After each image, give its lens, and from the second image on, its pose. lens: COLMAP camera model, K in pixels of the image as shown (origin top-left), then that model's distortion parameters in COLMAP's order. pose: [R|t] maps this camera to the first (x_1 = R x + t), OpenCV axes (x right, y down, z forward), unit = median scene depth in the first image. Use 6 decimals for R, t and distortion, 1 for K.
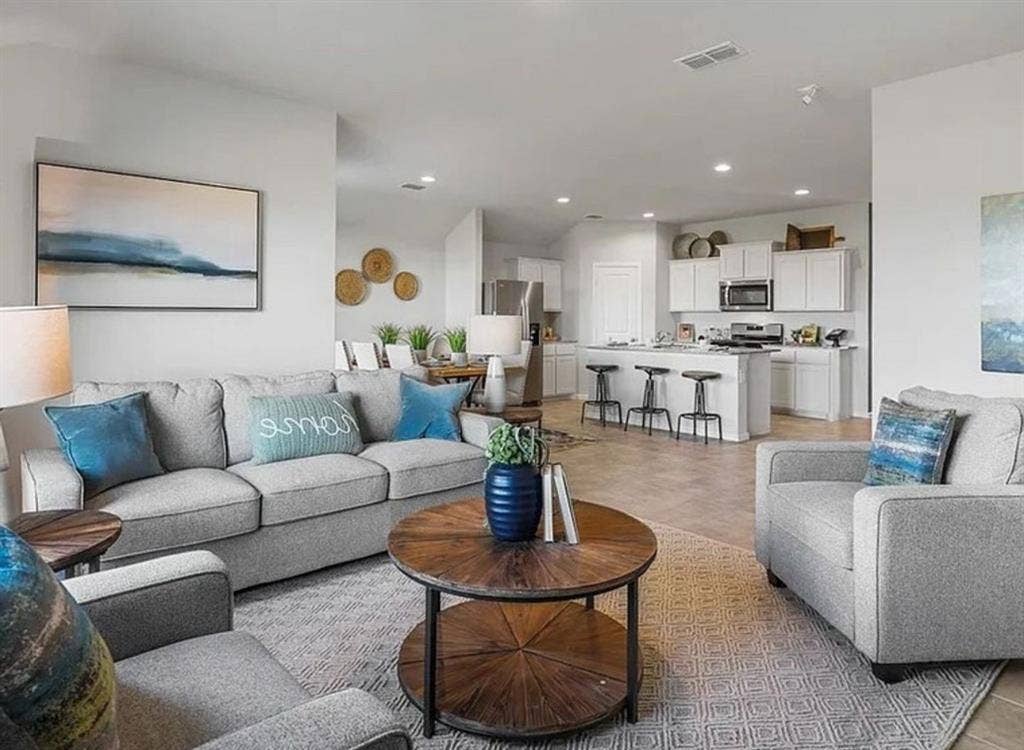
lens RADIAL K [[648.9, 0, 488.8], [0, 648.9, 318.3], [0, 0, 1]] dist [0.001588, 0.000487]
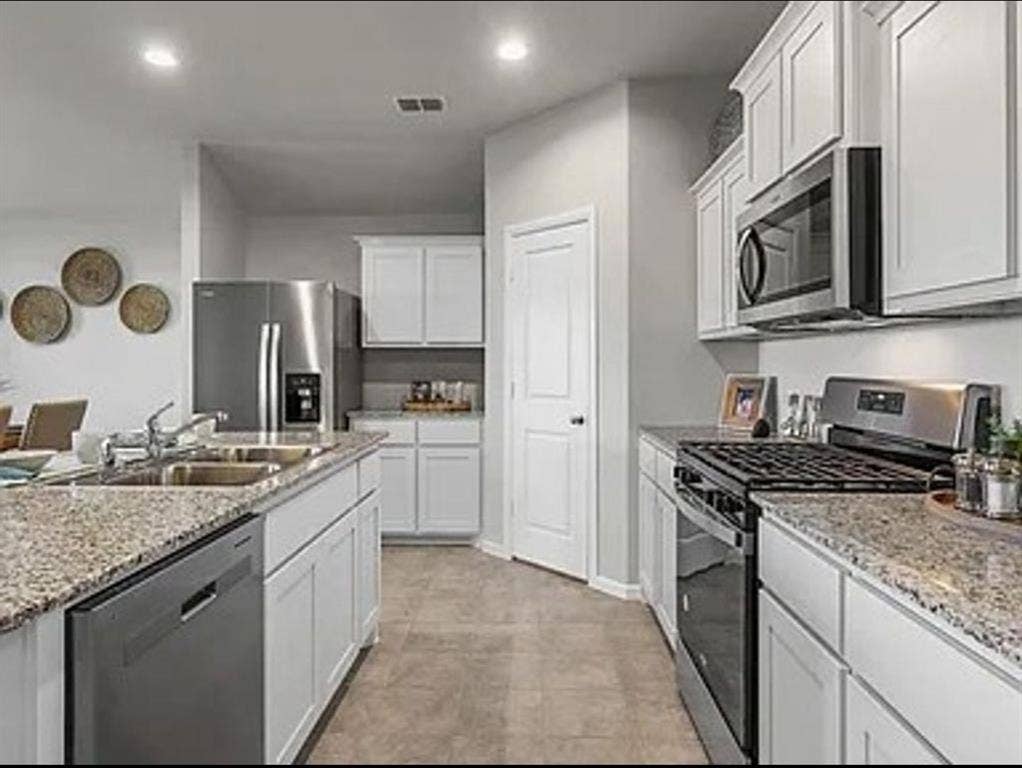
lens RADIAL K [[615.5, 0, 530.0], [0, 615.5, 362.0], [0, 0, 1]] dist [0.003954, 0.001213]
pose [[0.746722, -0.007076, -0.665098, 0.475064], [0.004069, 0.999973, -0.006071, 0.002860], [0.665123, 0.001827, 0.746731, 0.792073]]
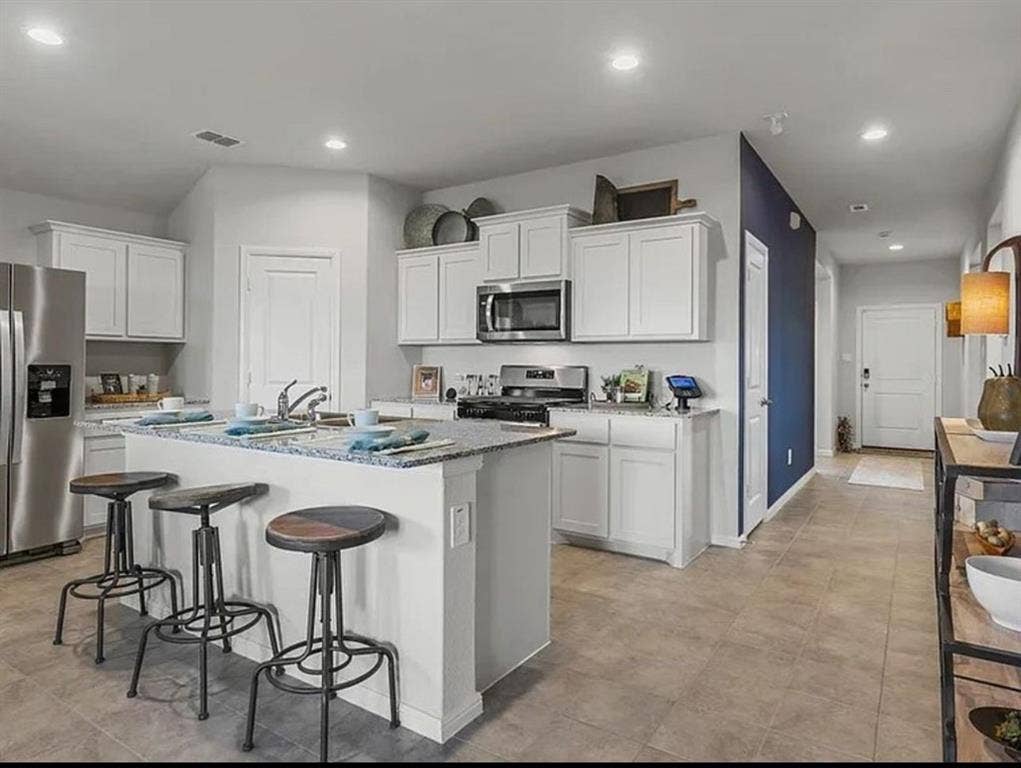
lens RADIAL K [[630.6, 0, 504.9], [0, 630.6, 375.0], [0, 0, 1]] dist [-0.009710, -0.000629]
pose [[0.961758, -0.004411, 0.273866, 0.246428], [-0.000746, 0.999824, 0.018721, 0.006201], [-0.273901, -0.018209, 0.961586, 0.523016]]
